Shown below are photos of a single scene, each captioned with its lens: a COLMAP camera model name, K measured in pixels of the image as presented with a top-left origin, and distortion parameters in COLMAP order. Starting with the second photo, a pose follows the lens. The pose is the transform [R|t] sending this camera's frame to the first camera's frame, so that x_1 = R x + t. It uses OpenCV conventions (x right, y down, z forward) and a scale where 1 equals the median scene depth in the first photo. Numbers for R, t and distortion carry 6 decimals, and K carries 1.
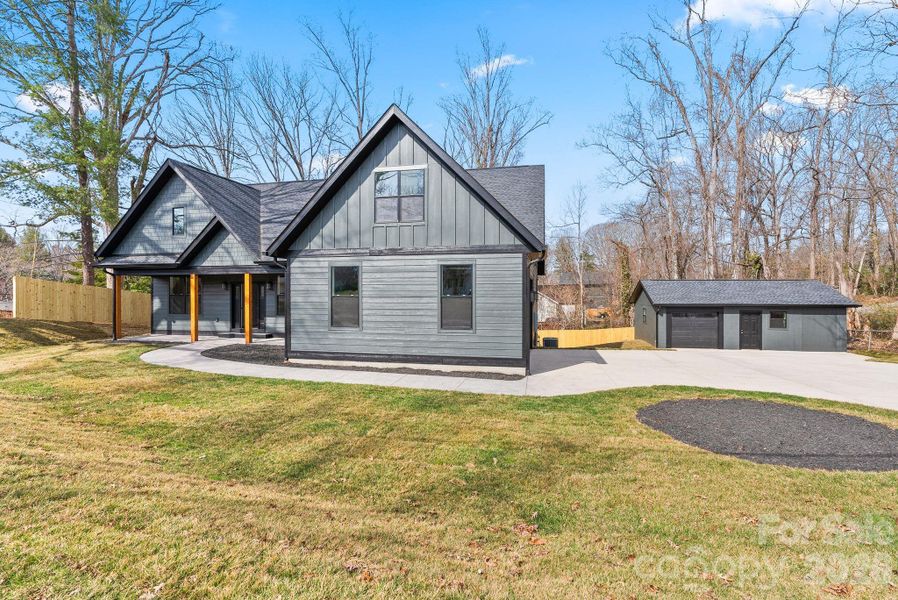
lens RADIAL K [[429.0, 0, 444.9], [0, 429.0, 292.7], [0, 0, 1]] dist [-0.011065, 0.002788]
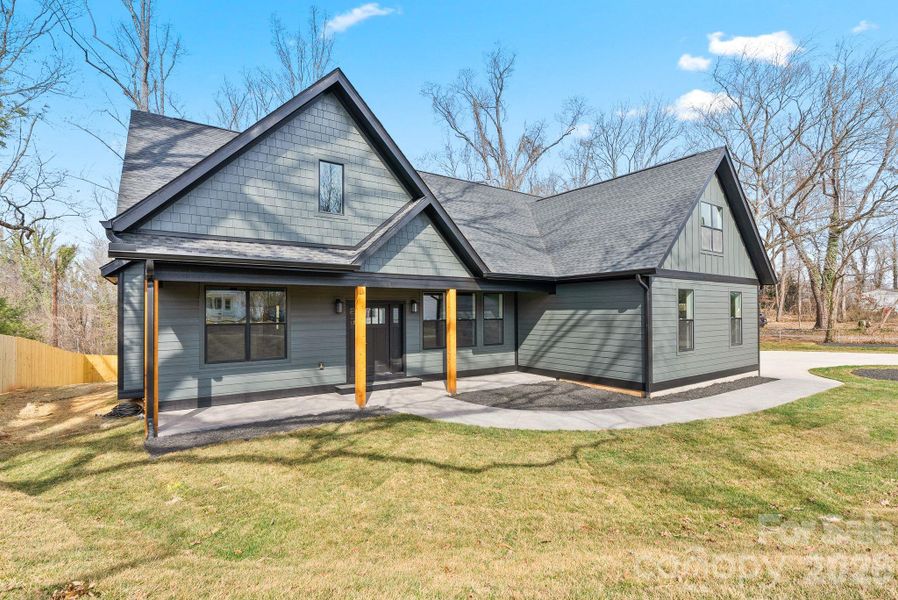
lens RADIAL K [[462.2, 0, 446.3], [0, 462.2, 304.8], [0, 0, 1]] dist [0.002007, 0.000054]
pose [[0.635031, 0.006399, 0.772460, -0.869196], [0.004051, 0.999924, -0.011614, -0.009145], [-0.772476, 0.010504, 0.634957, 0.456875]]
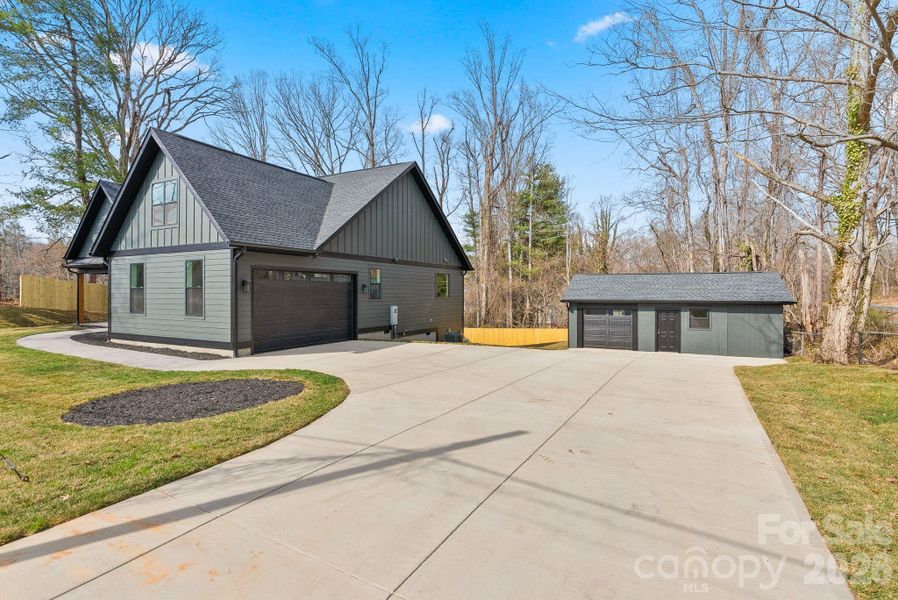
lens RADIAL K [[429.0, 0, 443.7], [0, 429.0, 298.8], [0, 0, 1]] dist [-0.011065, 0.002788]
pose [[0.965776, 0.005014, -0.259328, 0.566157], [-0.000853, 0.999869, 0.016155, 0.011371], [0.259376, -0.015381, 0.965654, 0.035245]]
